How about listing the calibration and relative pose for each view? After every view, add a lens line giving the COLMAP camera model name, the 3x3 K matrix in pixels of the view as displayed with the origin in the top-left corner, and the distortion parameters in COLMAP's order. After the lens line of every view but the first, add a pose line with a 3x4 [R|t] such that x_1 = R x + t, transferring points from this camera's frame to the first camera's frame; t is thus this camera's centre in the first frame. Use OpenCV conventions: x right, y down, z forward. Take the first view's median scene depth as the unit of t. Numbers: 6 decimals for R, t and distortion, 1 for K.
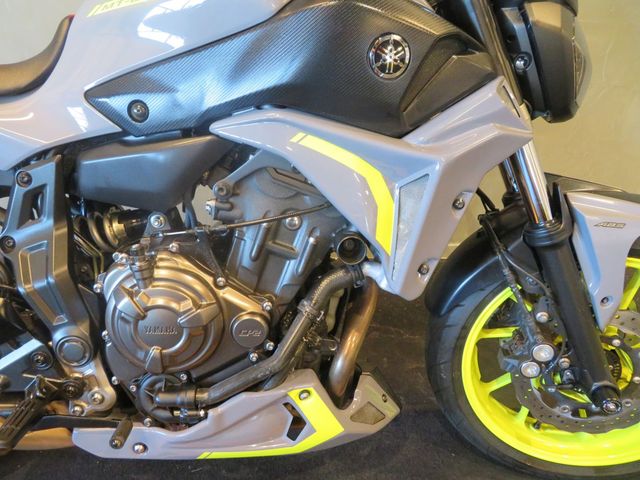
lens RADIAL K [[458.4, 0, 319.3], [0, 458.4, 236.6], [0, 0, 1]] dist [-0.011954, 0.009984]
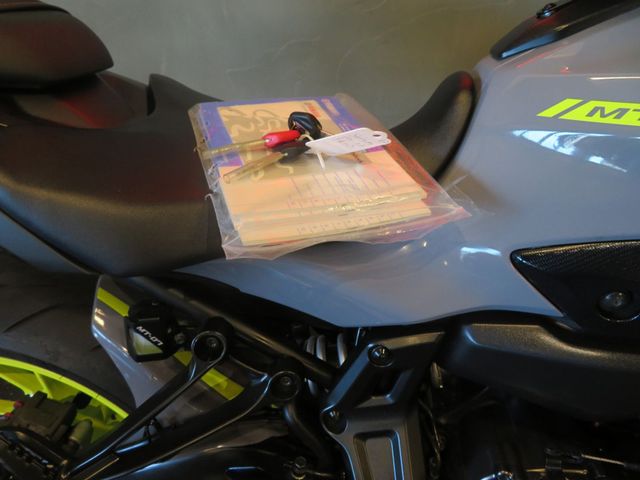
lens RADIAL K [[458.4, 0, 316.2], [0, 458.4, 240.9], [0, 0, 1]] dist [-0.011954, 0.009984]
pose [[0.984106, 0.105981, -0.142488, -0.625182], [-0.069067, 0.967640, 0.242699, -0.417977], [0.163599, -0.229001, 0.959580, 0.371212]]
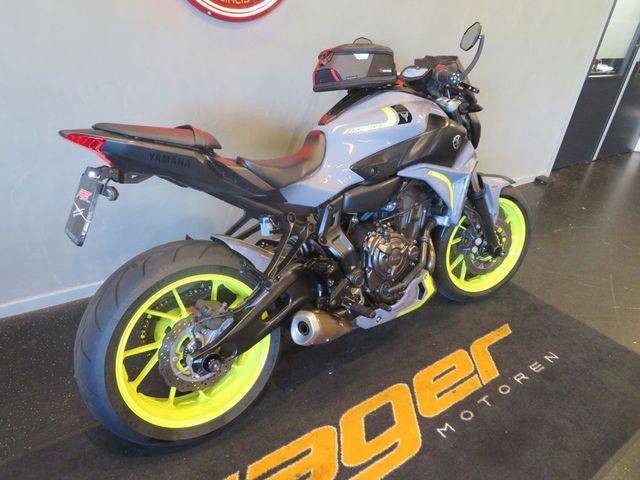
lens RADIAL K [[458.4, 0, 315.6], [0, 458.4, 238.1], [0, 0, 1]] dist [-0.011954, 0.009984]
pose [[0.835358, -0.218696, 0.504331, -1.768136], [0.218799, 0.973929, 0.059919, -0.128409], [-0.504286, 0.060293, 0.861429, -0.829579]]
